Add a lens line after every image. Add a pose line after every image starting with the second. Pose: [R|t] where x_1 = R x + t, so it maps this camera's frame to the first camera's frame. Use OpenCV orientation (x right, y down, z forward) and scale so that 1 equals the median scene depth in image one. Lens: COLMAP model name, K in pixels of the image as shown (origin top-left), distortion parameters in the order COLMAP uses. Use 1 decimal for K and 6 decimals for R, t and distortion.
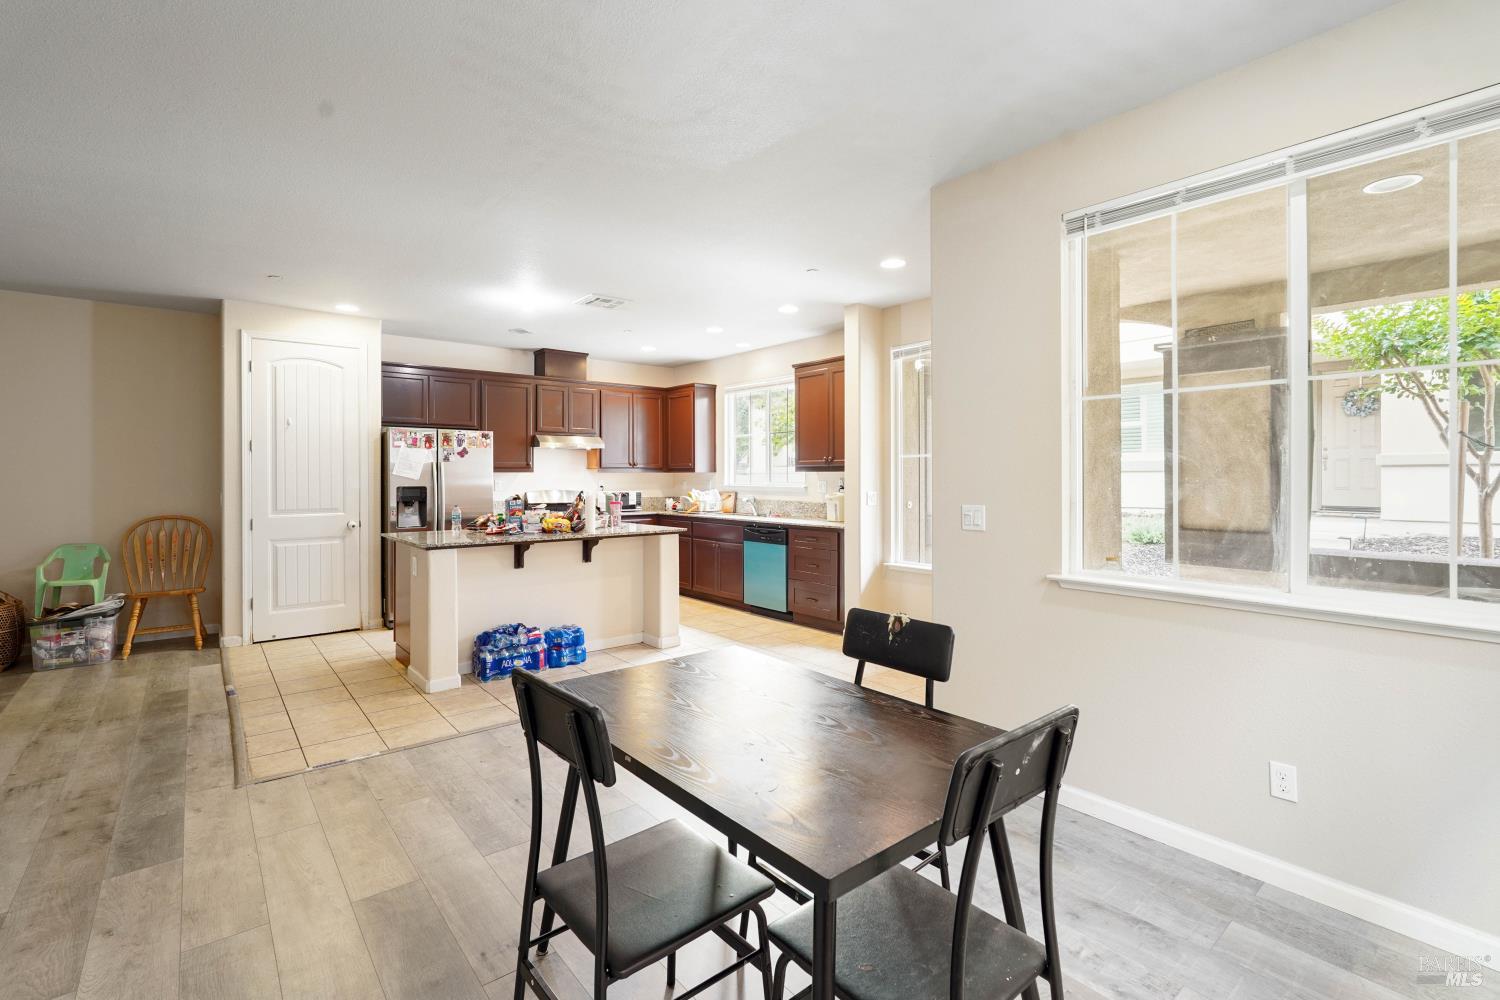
lens RADIAL K [[675.4, 0, 738.9], [0, 675.4, 474.5], [0, 0, 1]] dist [-0.001137, 0.000170]
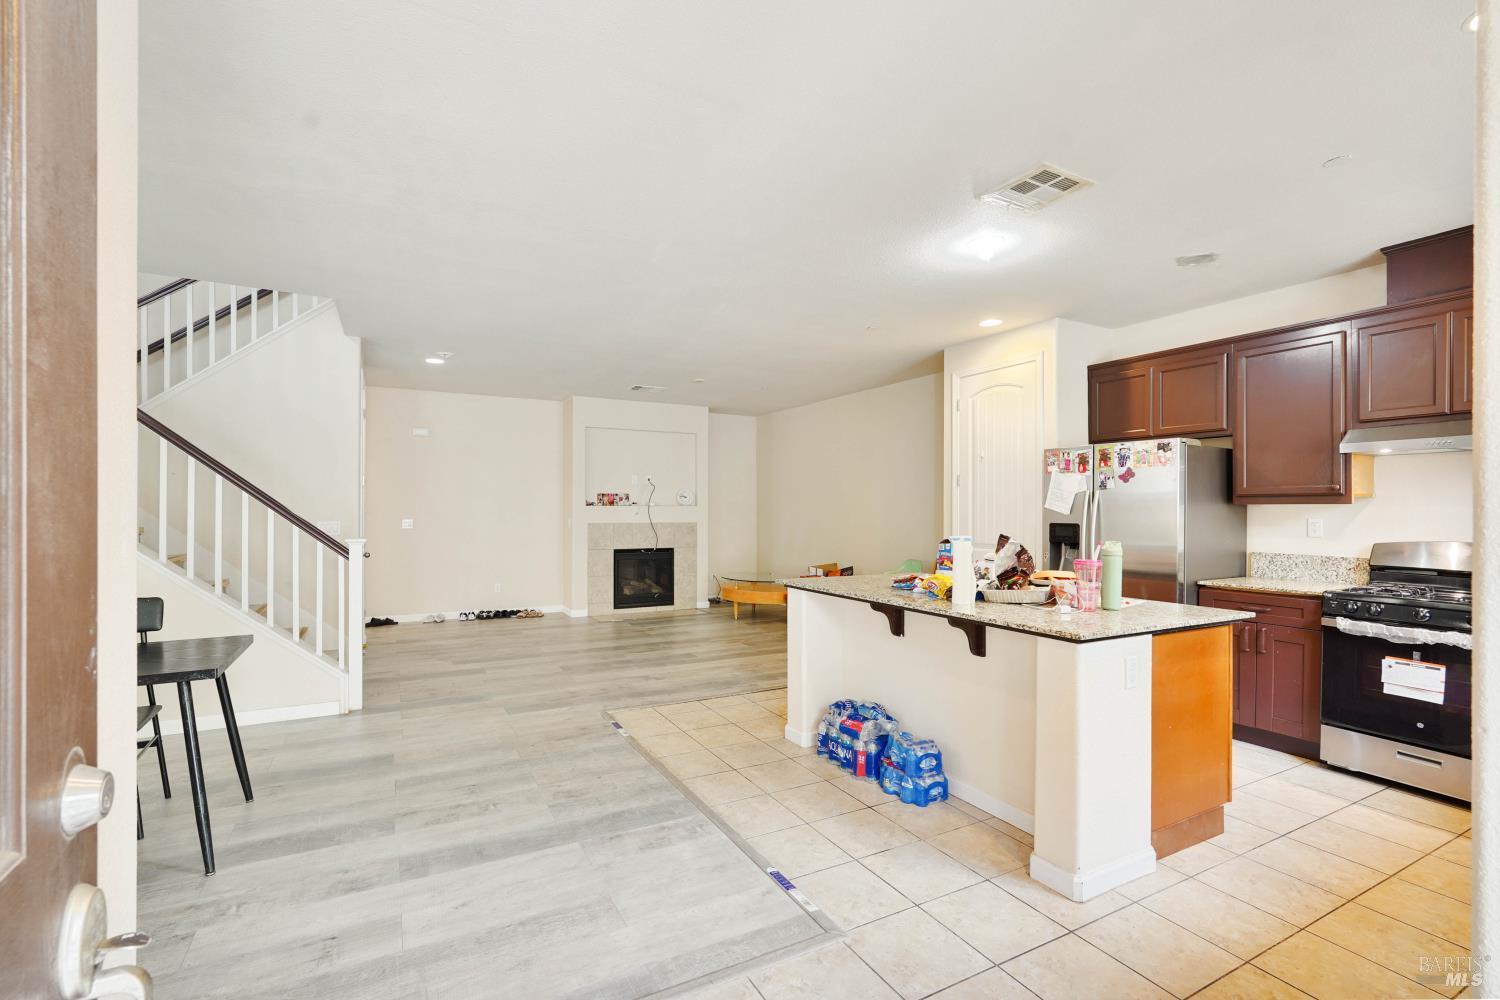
lens RADIAL K [[673.0, 0, 742.1], [0, 673.0, 512.8], [0, 0, 1]] dist [-0.007969, -0.000047]
pose [[-0.192227, 0.004812, -0.981339, 0.371181], [-0.001770, 0.999985, 0.005250, 0.002480], [0.981349, 0.002746, -0.192216, 0.866944]]
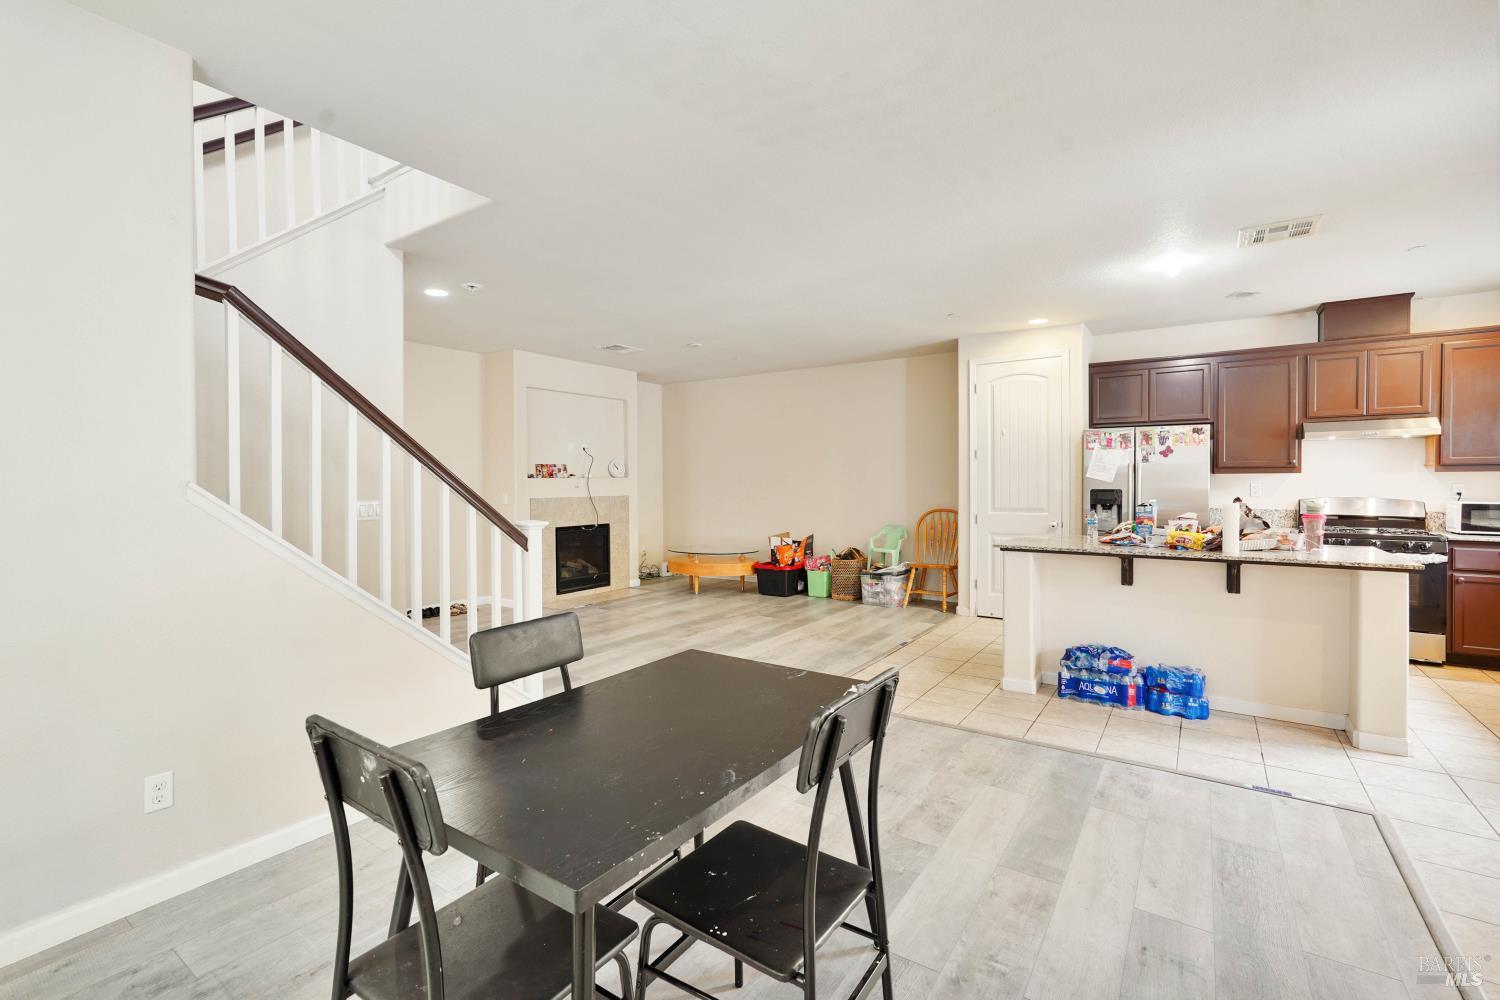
lens RADIAL K [[666.7, 0, 748.8], [0, 666.7, 490.1], [0, 0, 1]] dist [-0.003568, 0.000289]
pose [[0.281974, 0.013197, -0.959331, 0.314397], [0.006598, 0.999855, 0.015694, 0.000608], [0.959399, -0.010755, 0.281846, 0.265388]]
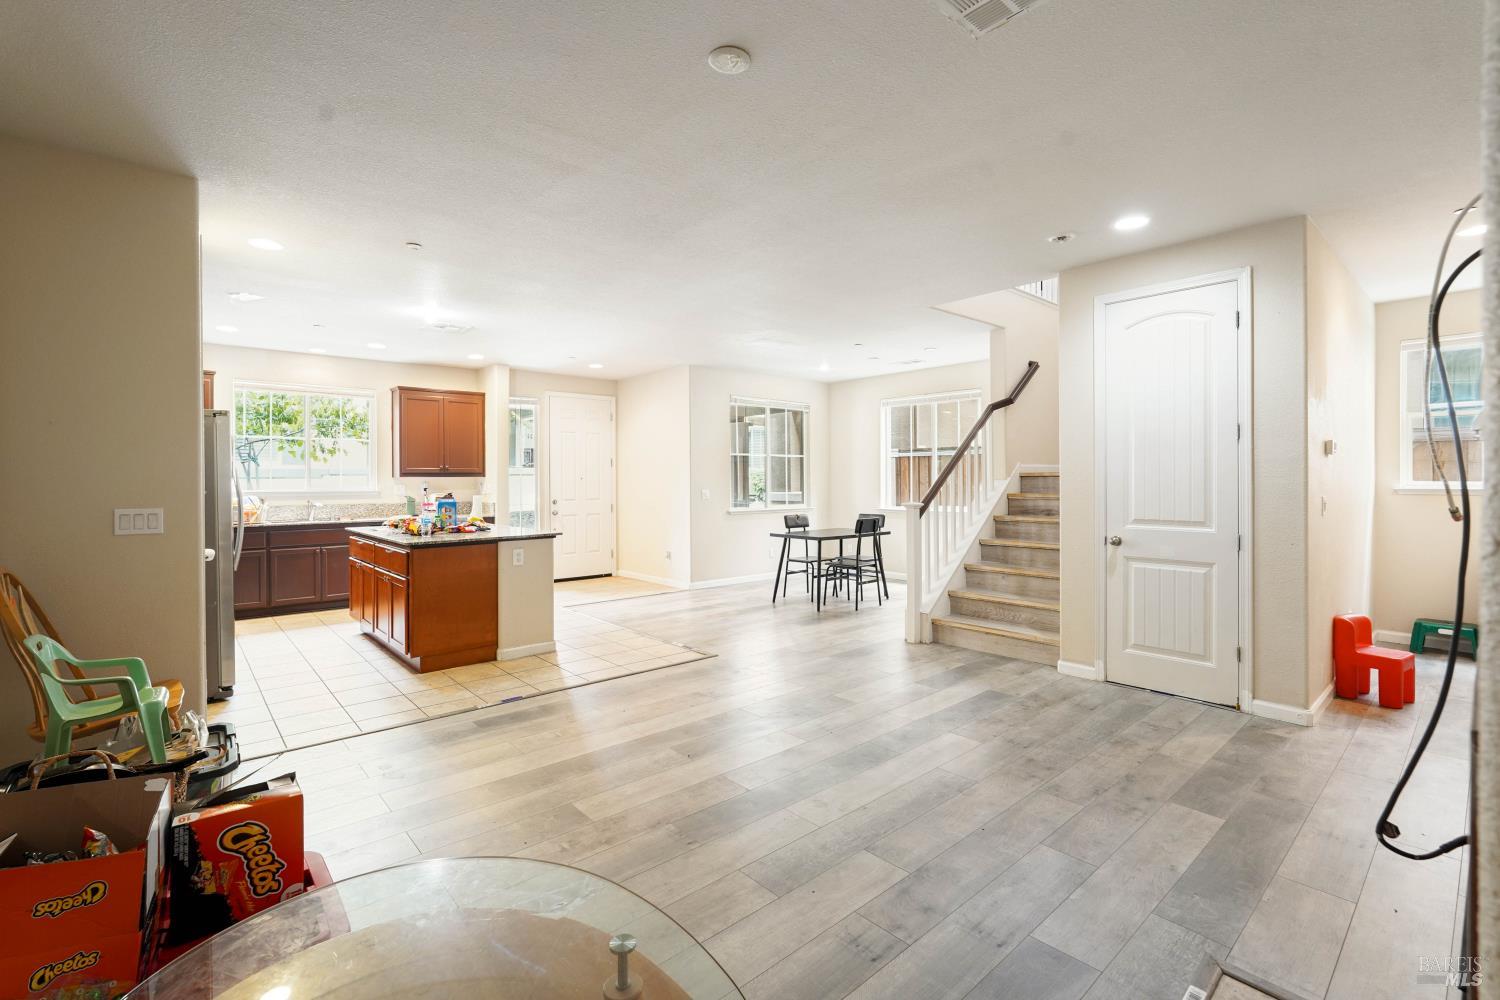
lens RADIAL K [[664.4, 0, 749.8], [0, 664.4, 480.4], [0, 0, 1]] dist [-0.002288, -0.000081]
pose [[-0.041699, 0.000128, 0.999130, -1.330929], [0.000908, 1.000000, -0.000090, 0.003626], [-0.999130, 0.000904, -0.041699, 0.530128]]
